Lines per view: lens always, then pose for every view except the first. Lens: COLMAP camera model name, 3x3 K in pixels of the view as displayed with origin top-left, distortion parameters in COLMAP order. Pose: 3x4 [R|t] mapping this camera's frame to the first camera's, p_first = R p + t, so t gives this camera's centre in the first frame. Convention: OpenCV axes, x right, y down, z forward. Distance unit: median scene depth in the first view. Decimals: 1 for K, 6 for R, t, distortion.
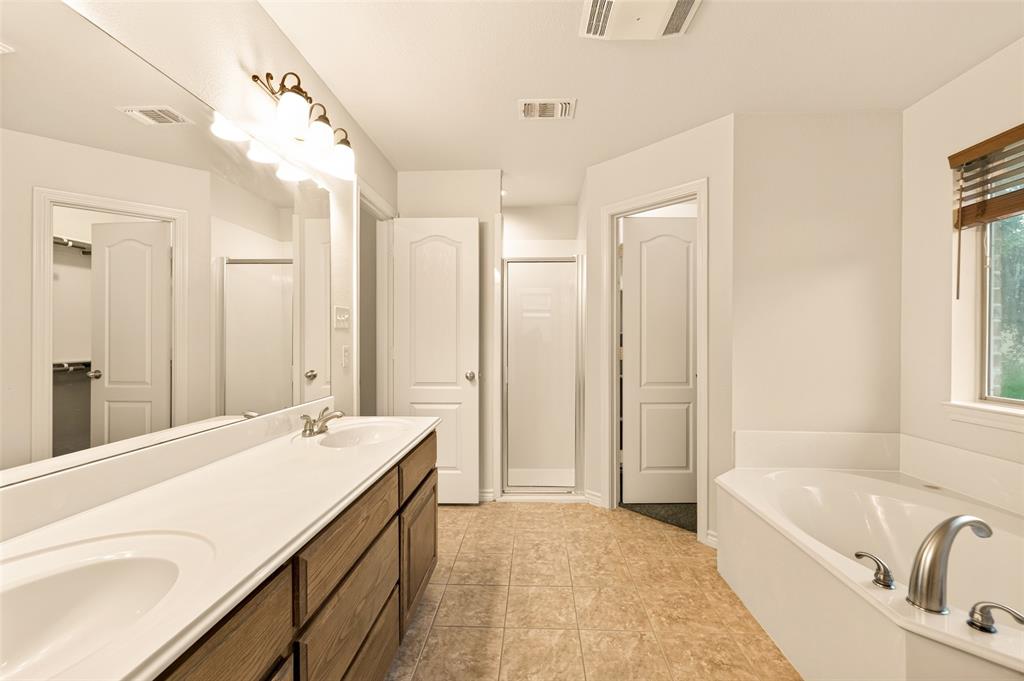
lens RADIAL K [[412.0, 0, 517.0], [0, 412.0, 341.1], [0, 0, 1]] dist [0.013344, -0.003977]
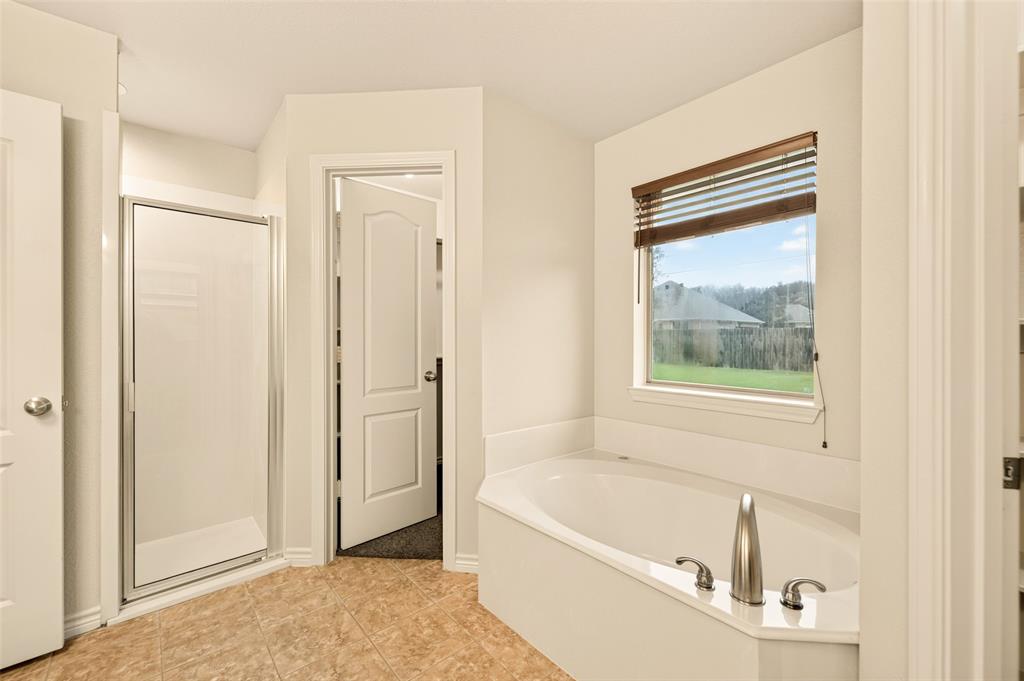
lens RADIAL K [[412.0, 0, 512.3], [0, 412.0, 339.2], [0, 0, 1]] dist [0.013344, -0.003977]
pose [[0.728251, -0.001998, 0.685308, -0.047674], [0.003926, 0.999992, -0.001256, 0.004143], [-0.685300, 0.003606, 0.728252, 0.270297]]
